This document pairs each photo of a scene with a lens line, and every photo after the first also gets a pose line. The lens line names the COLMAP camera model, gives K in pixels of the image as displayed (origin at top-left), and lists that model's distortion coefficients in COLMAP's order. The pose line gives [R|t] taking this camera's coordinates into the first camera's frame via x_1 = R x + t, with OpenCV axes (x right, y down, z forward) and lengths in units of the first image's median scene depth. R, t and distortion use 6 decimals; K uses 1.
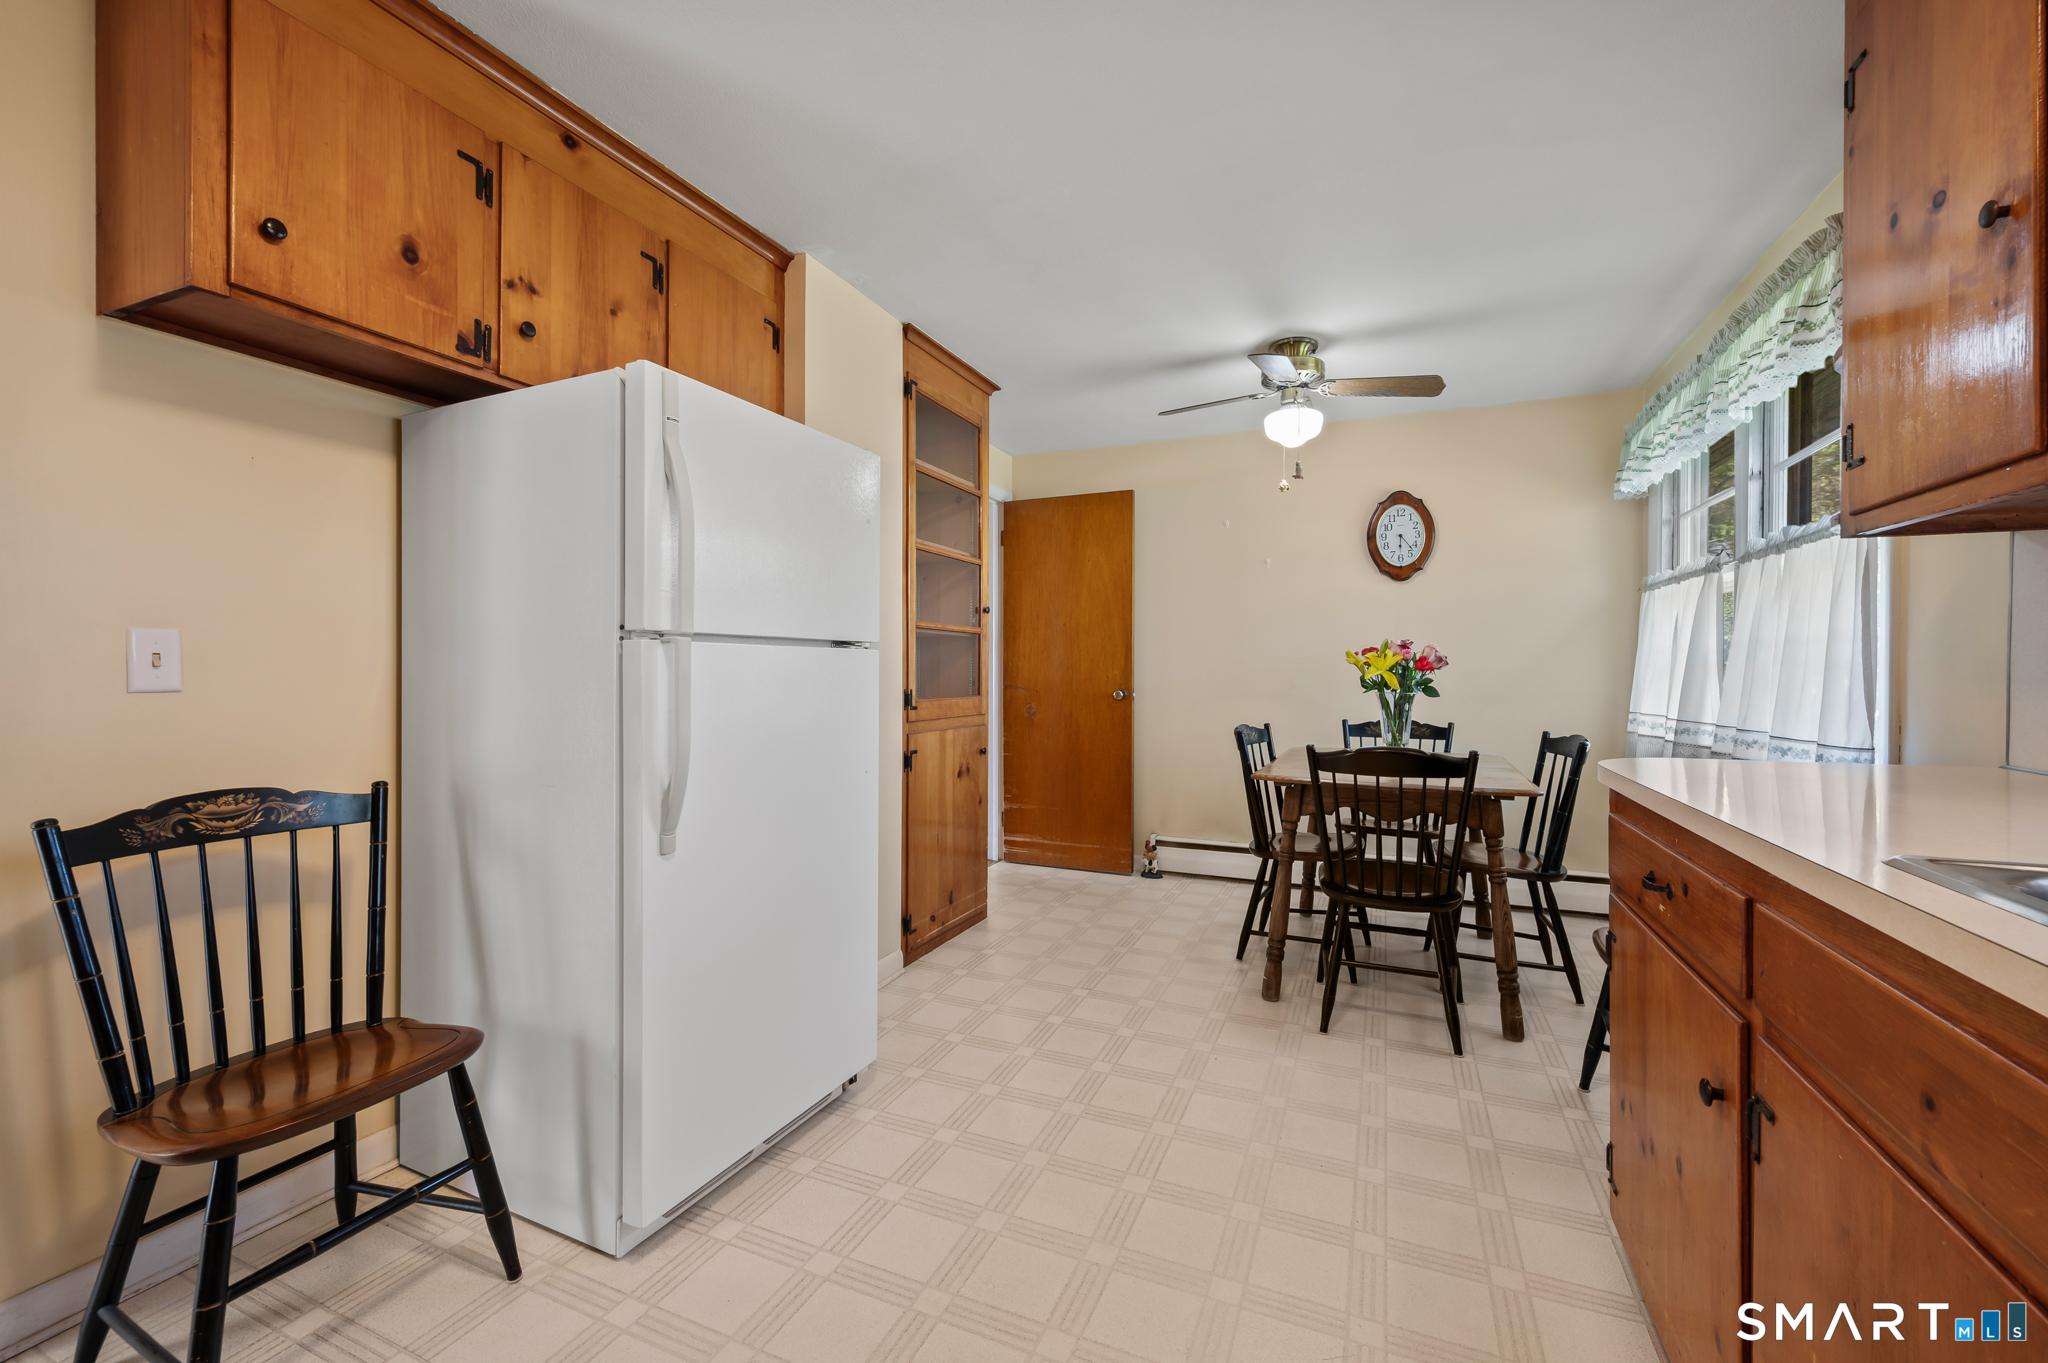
lens RADIAL K [[829.1, 0, 1043.4], [0, 829.1, 684.1], [0, 0, 1]] dist [0.000207, 0.000318]
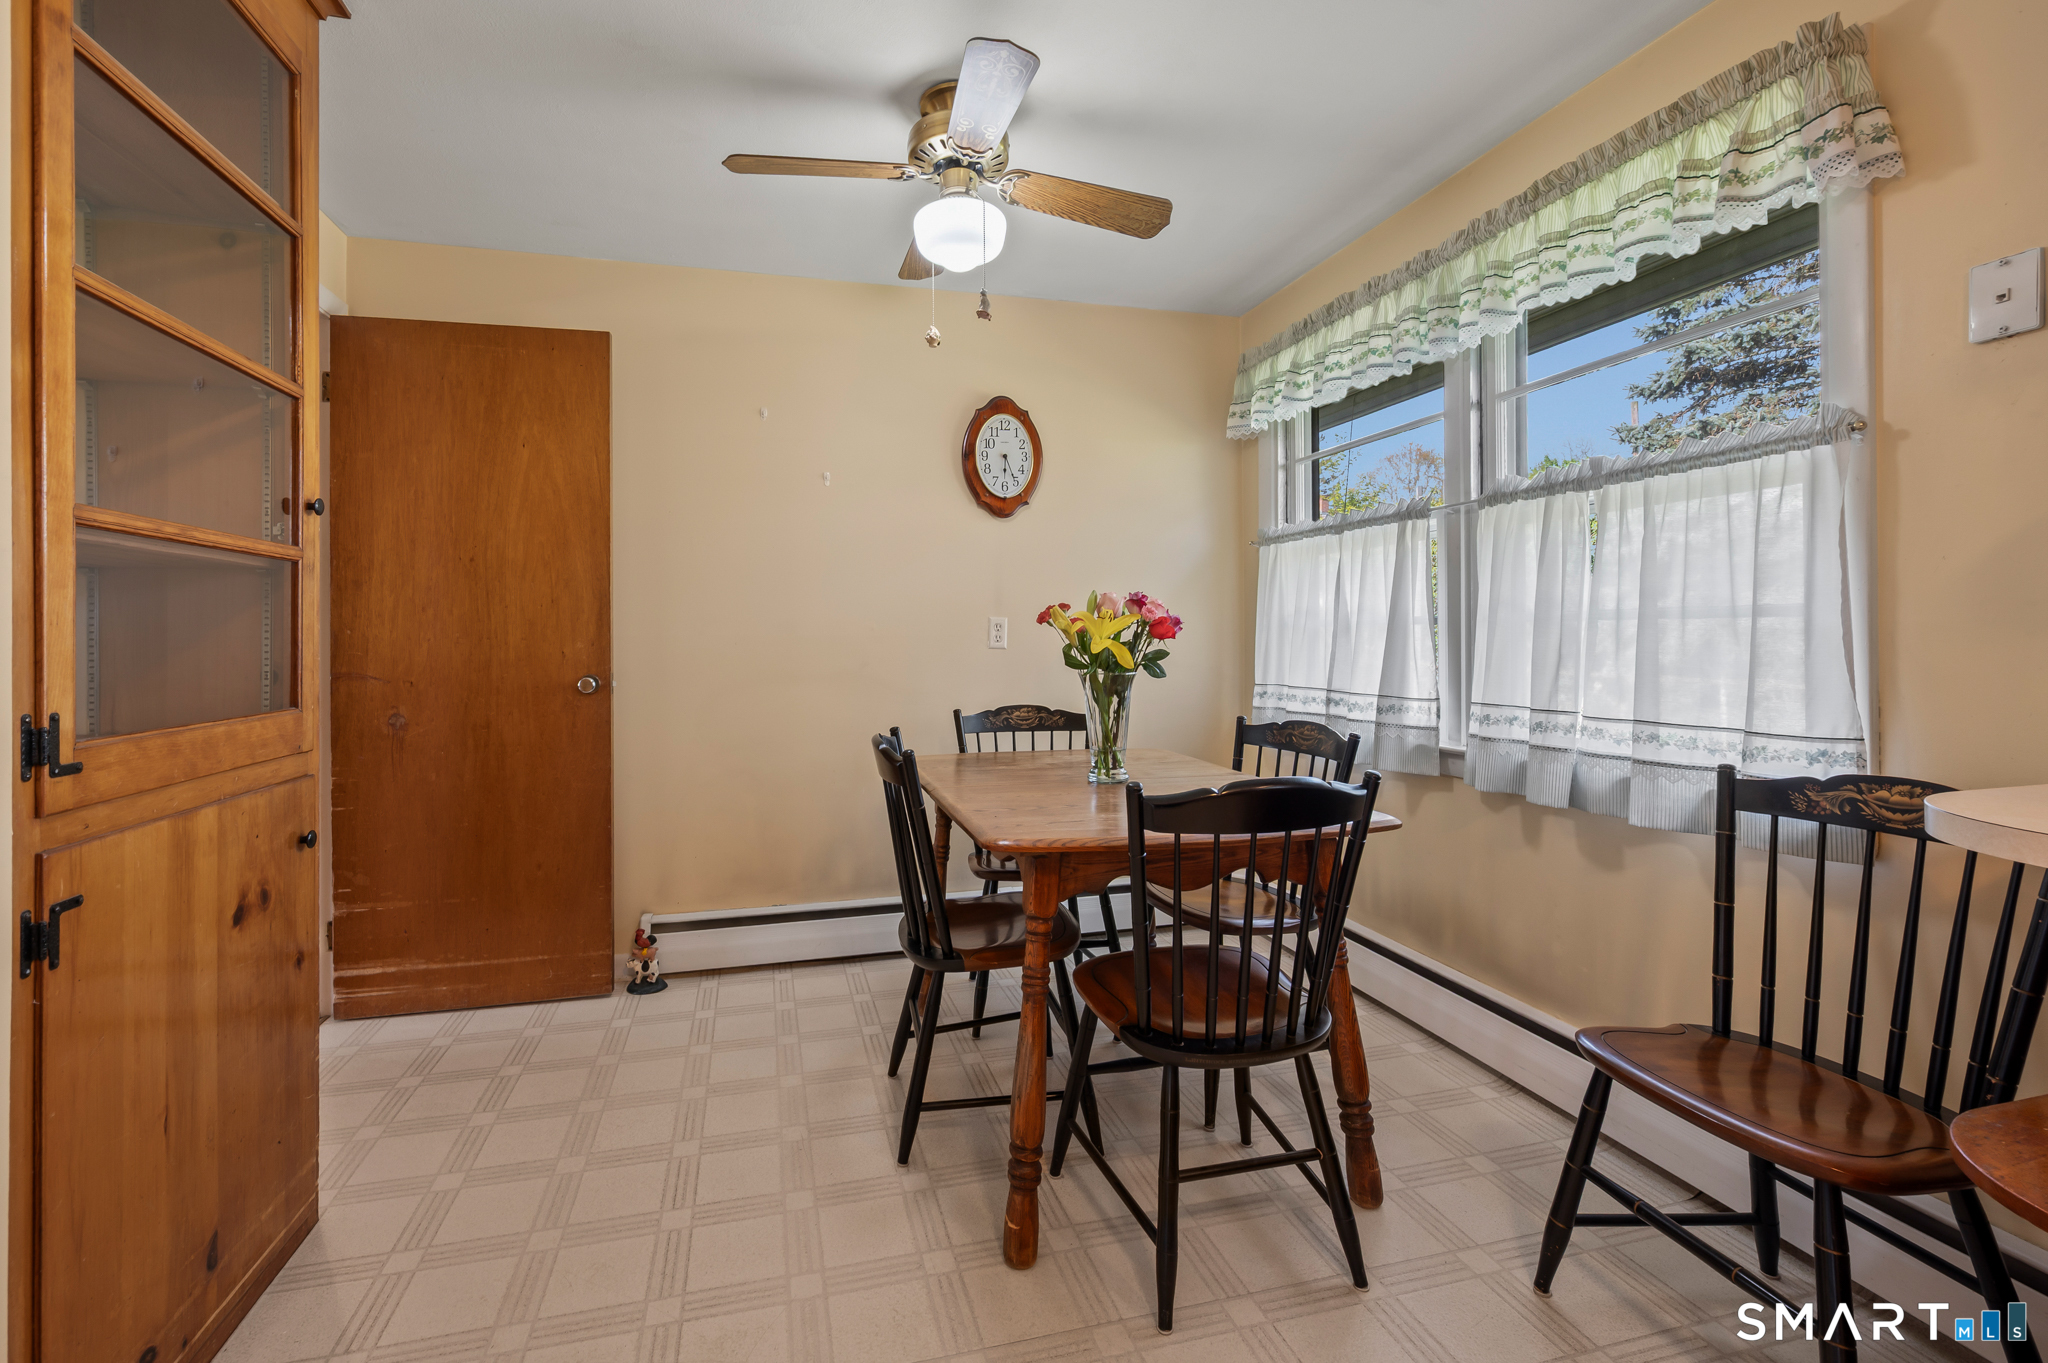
lens RADIAL K [[855.5, 0, 957.4], [0, 855.5, 632.0], [0, 0, 1]] dist [-0.001956, 0.000324]
pose [[0.806219, -0.005665, 0.591590, -0.063045], [0.018658, 0.999700, -0.015854, -0.011626], [-0.591323, 0.023819, 0.806083, 0.454749]]
